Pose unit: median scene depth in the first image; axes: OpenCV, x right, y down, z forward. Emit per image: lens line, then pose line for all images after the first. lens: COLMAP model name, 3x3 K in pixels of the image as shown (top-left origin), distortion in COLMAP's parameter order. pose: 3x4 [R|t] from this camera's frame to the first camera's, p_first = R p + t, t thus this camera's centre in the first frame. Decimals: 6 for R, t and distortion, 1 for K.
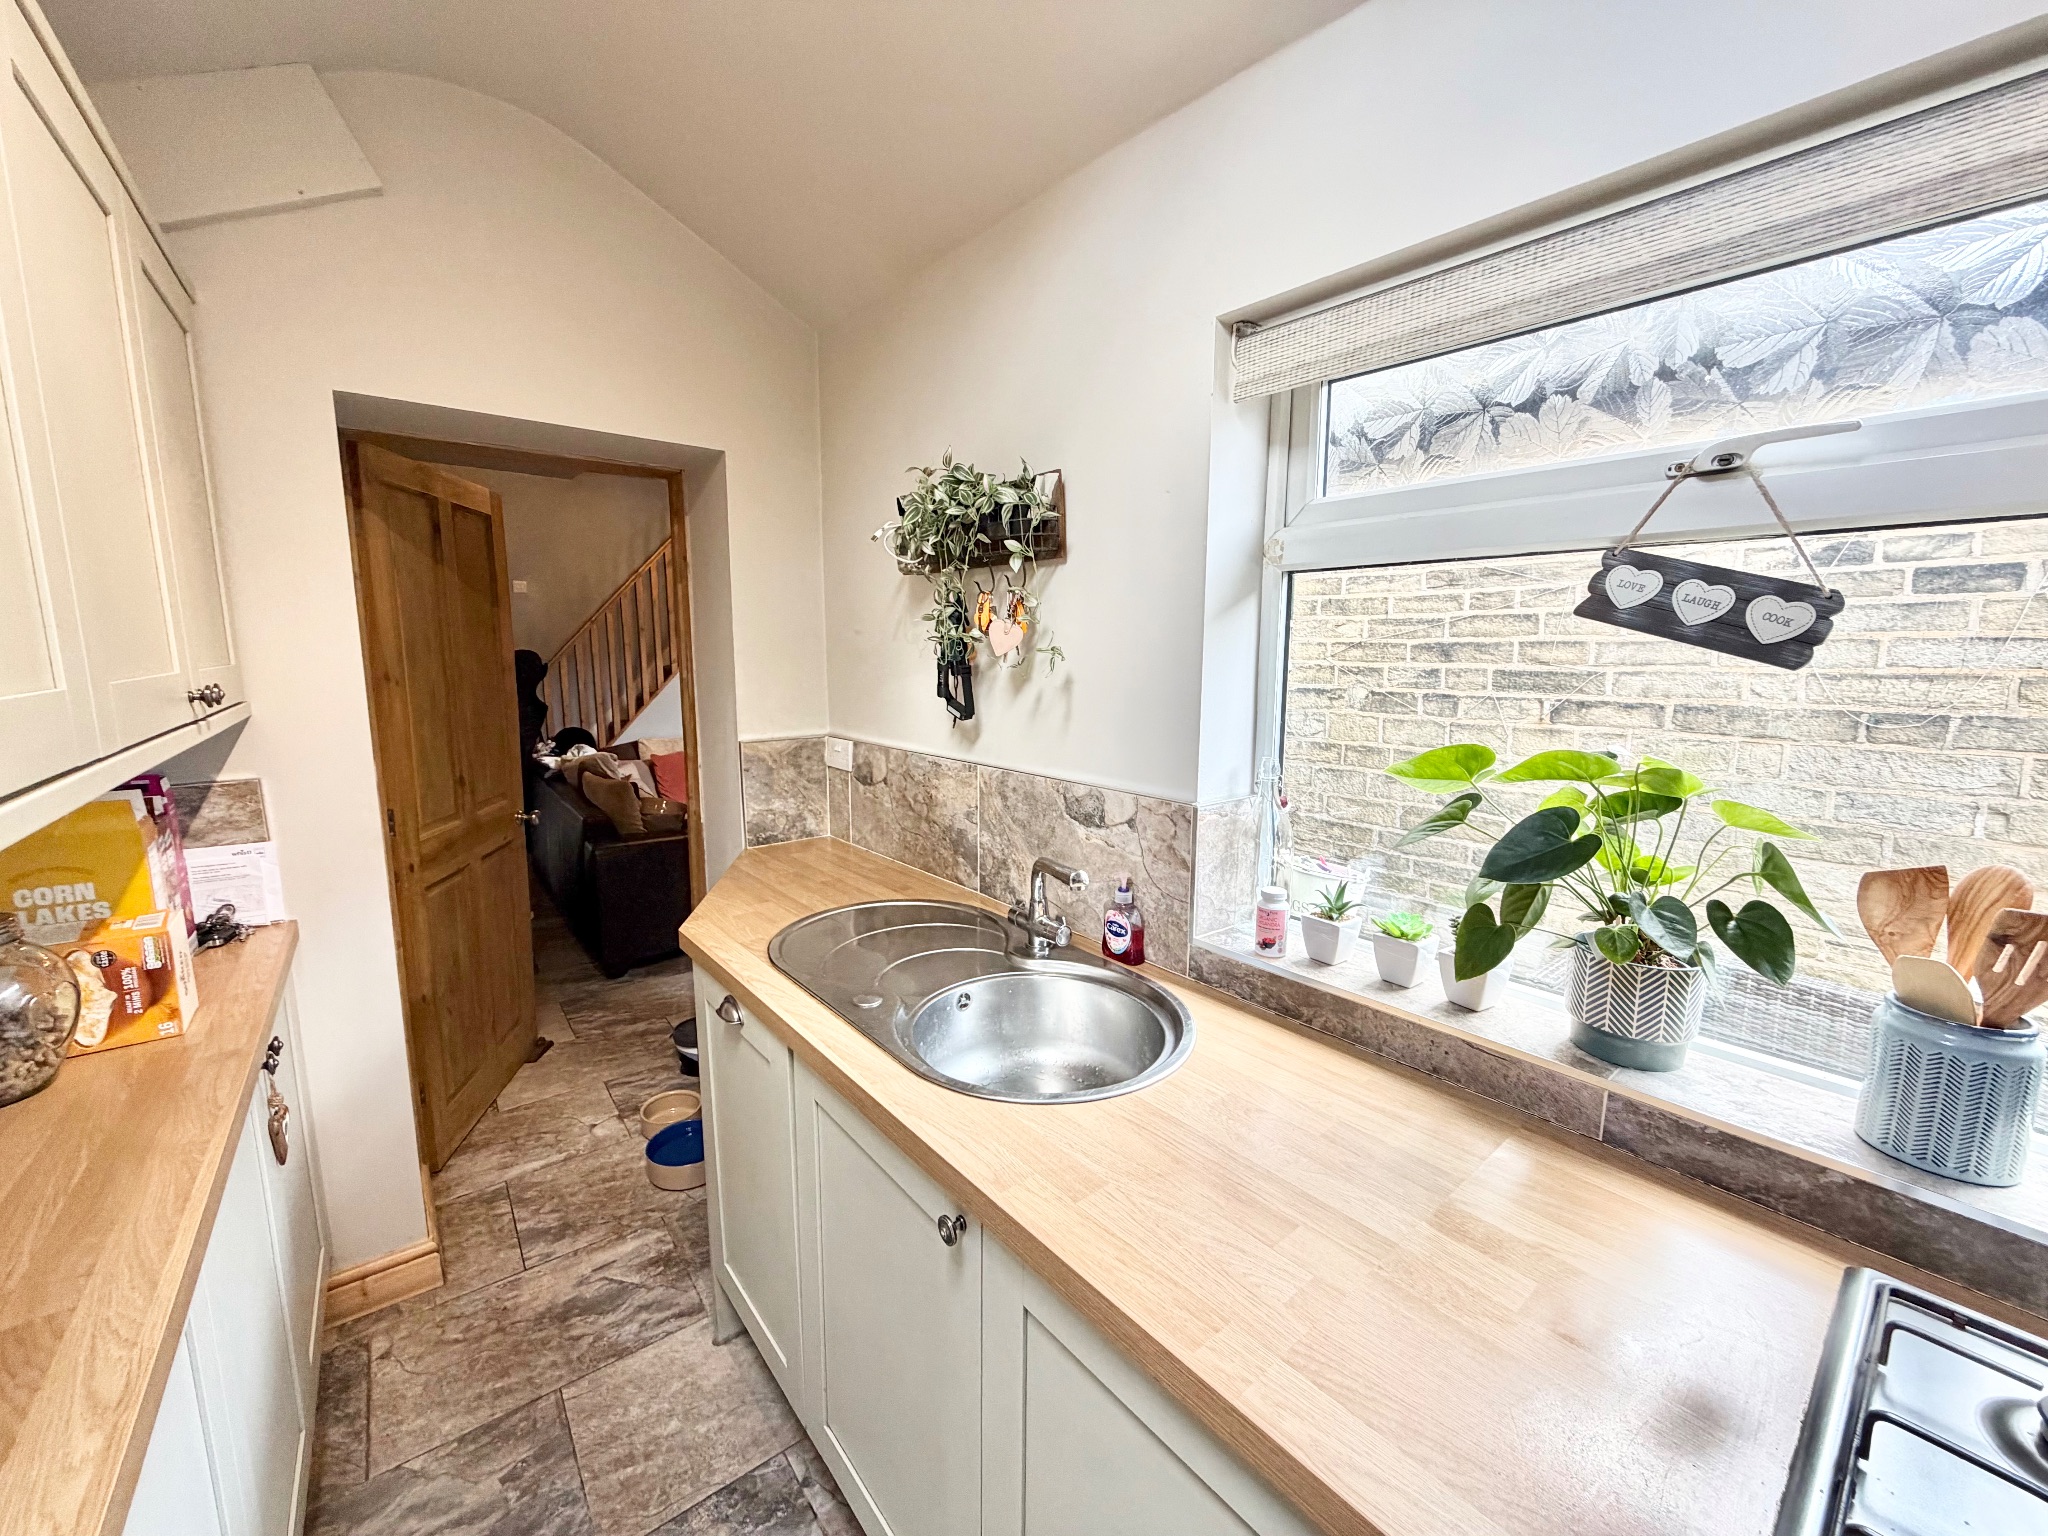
lens RADIAL K [[815.5, 0, 1020.9], [0, 815.5, 768.6], [0, 0, 1]] dist [-0.000124, 0.000172]
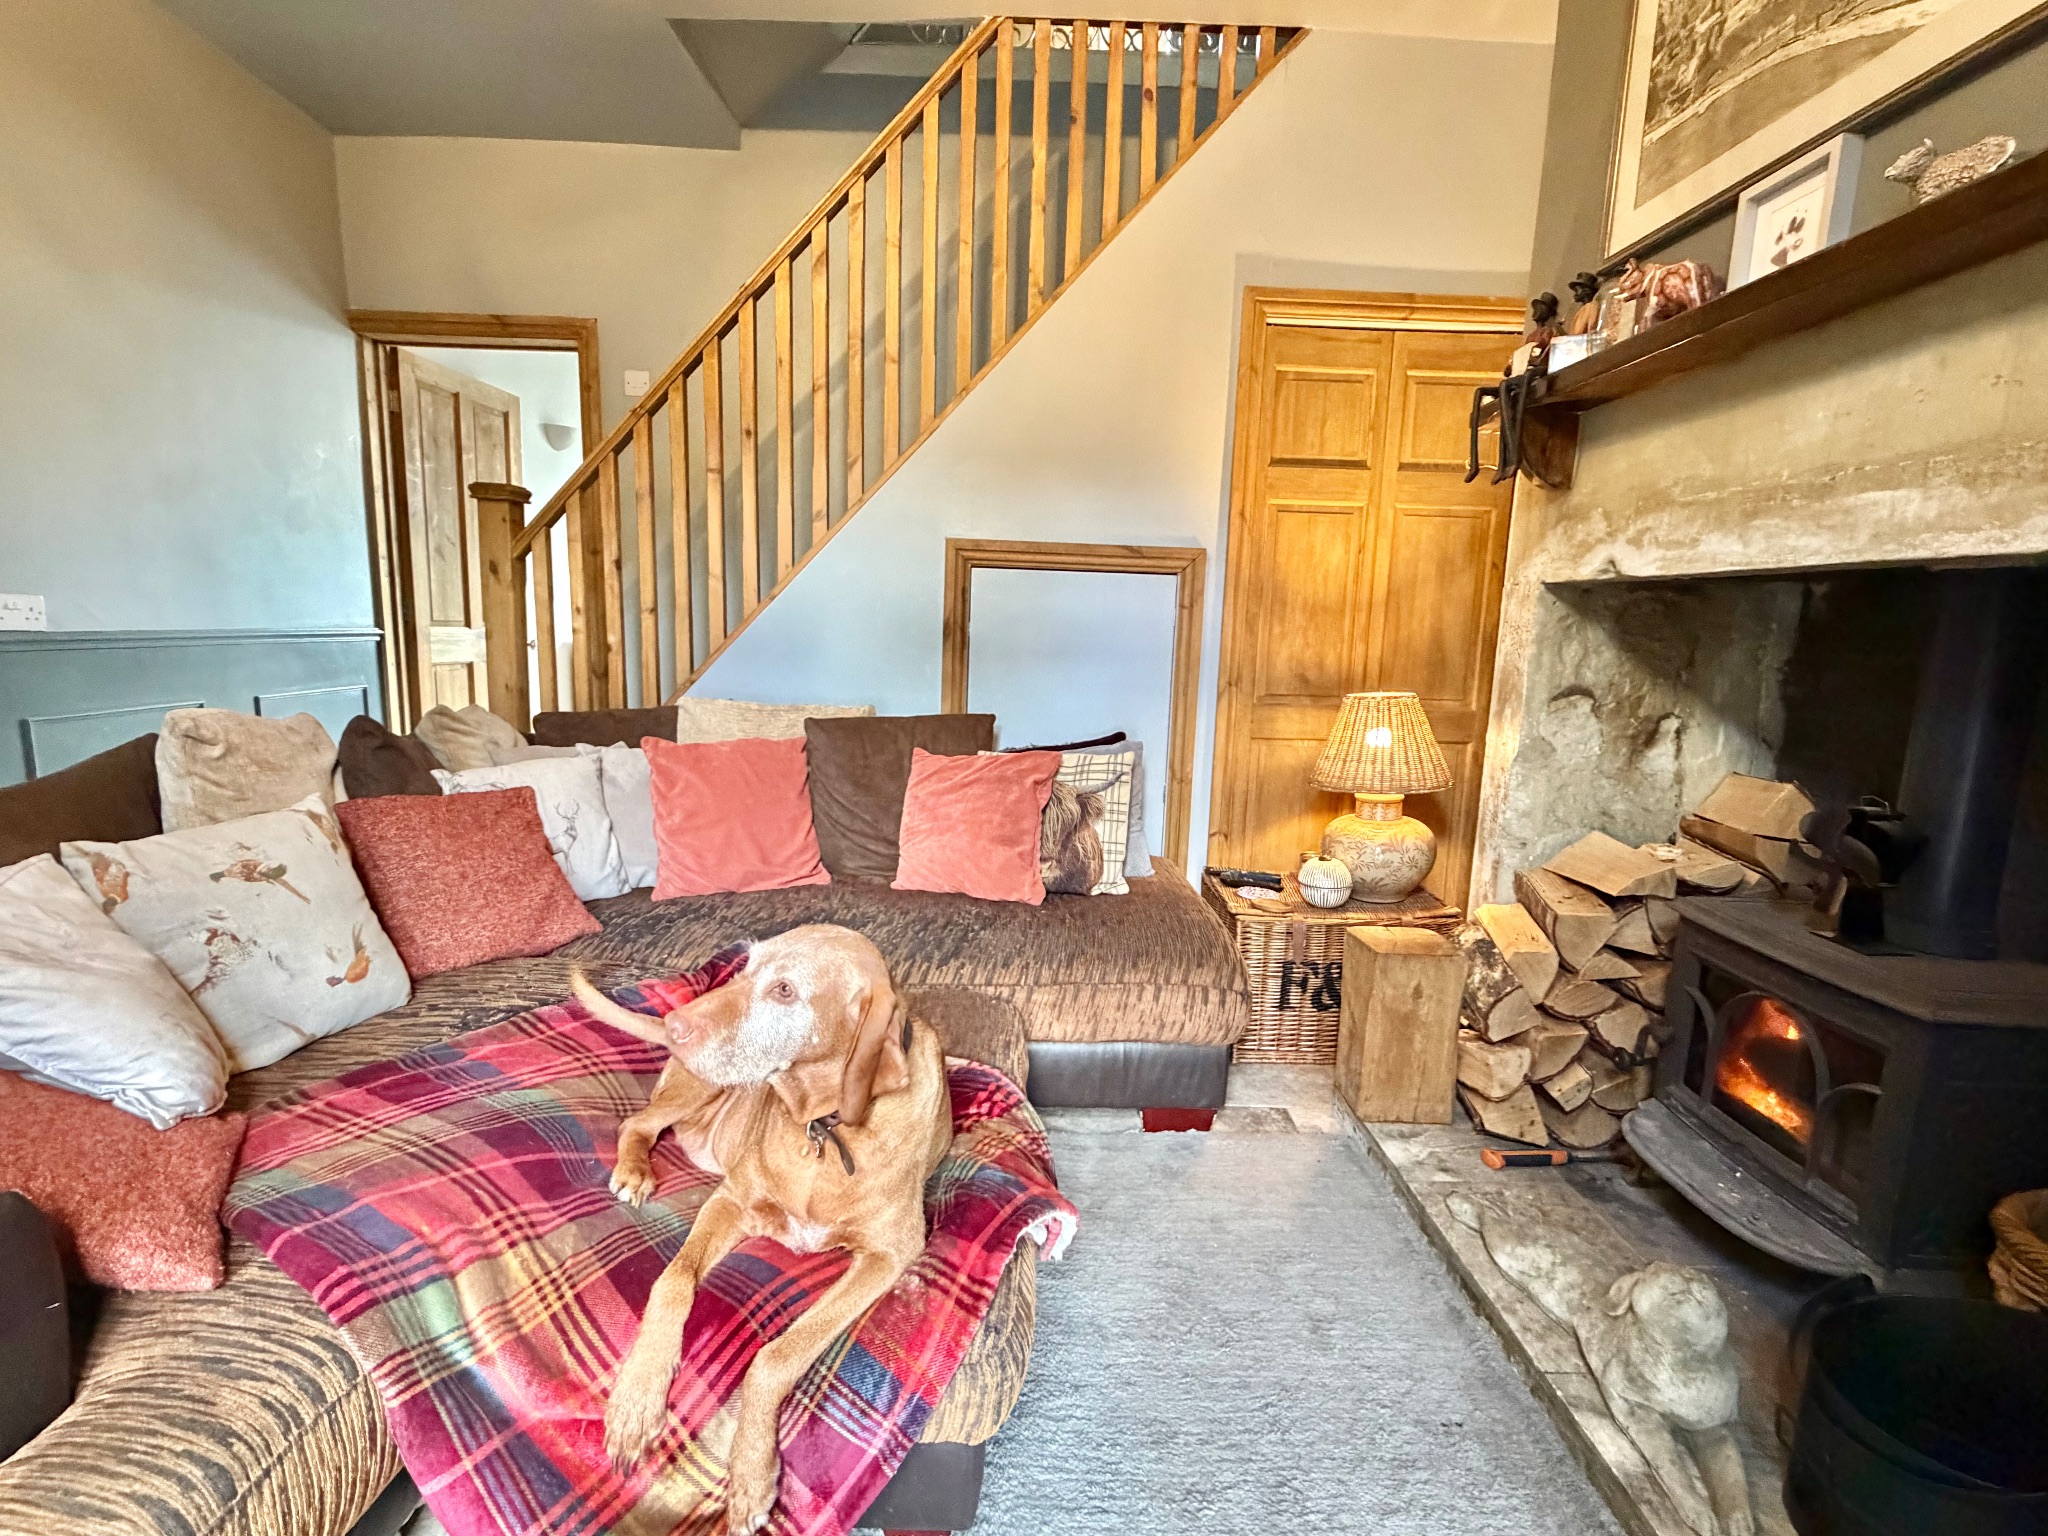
lens RADIAL K [[952.2, 0, 1021.5], [0, 952.2, 769.3], [0, 0, 1]] dist [0.002158, -0.000812]
pose [[0.789902, 0.109469, -0.603383, -0.226978], [-0.112978, 0.993073, 0.032267, -0.158587], [0.602736, 0.042681, 0.796798, 3.251752]]
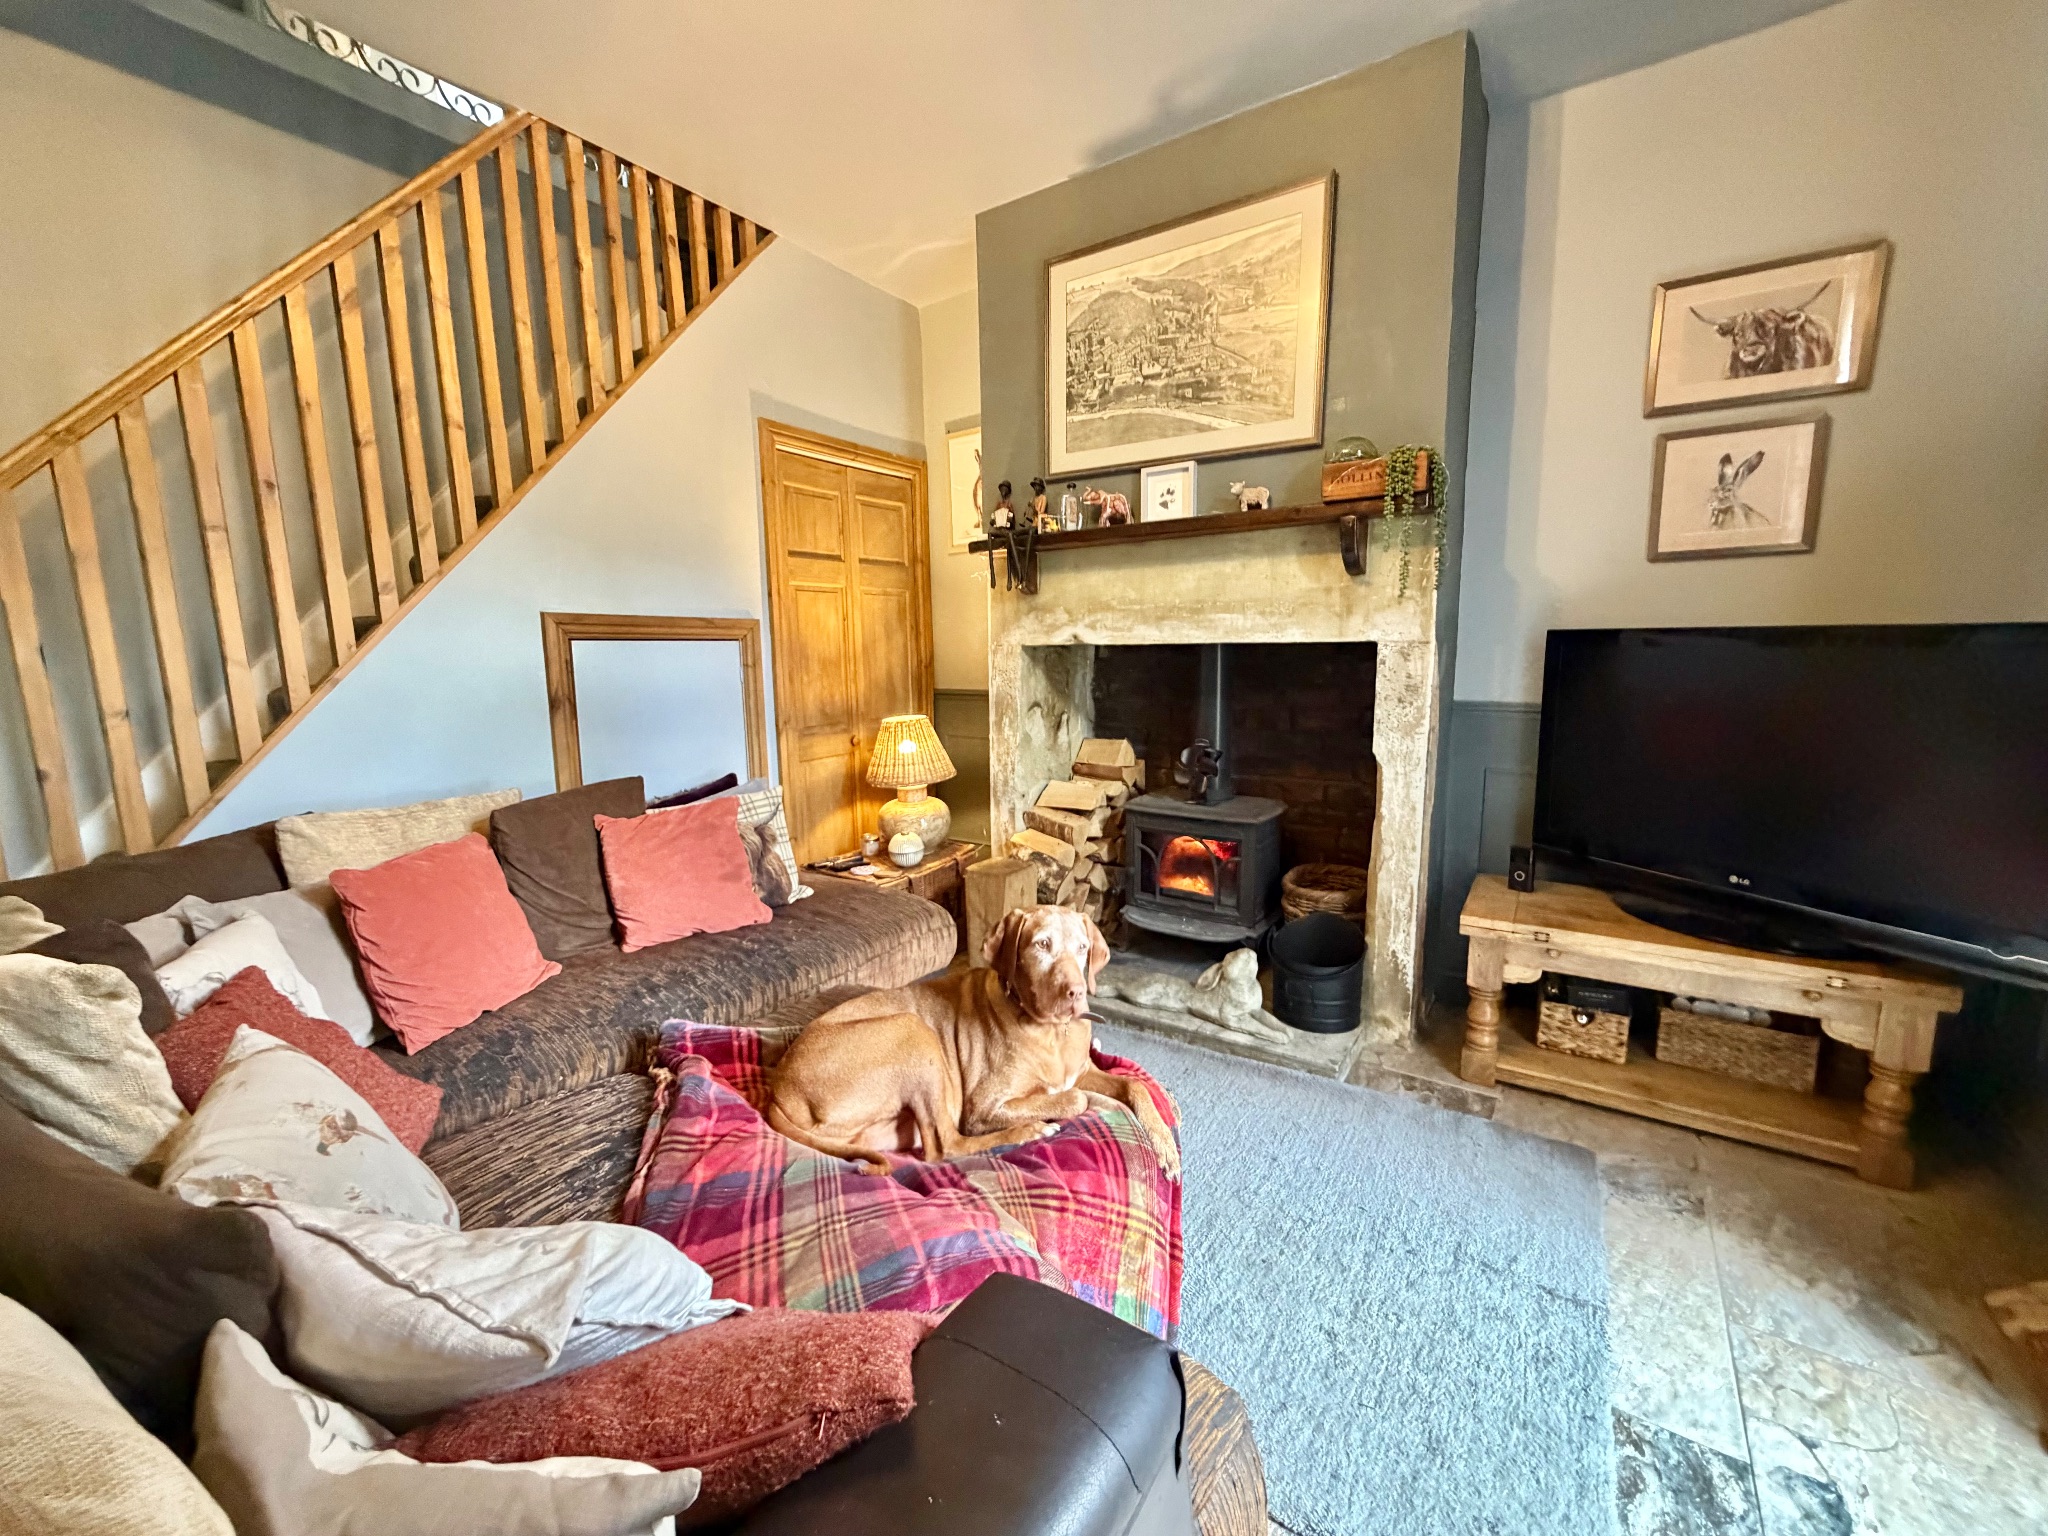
lens RADIAL K [[815.5, 0, 1017.2], [0, 815.5, 767.7], [0, 0, 1]] dist [-0.000124, 0.000172]
pose [[0.957987, -0.066382, 0.279025, -1.252840], [0.066469, 0.997746, 0.009158, -0.181528], [-0.279004, 0.009773, 0.960240, 2.741620]]
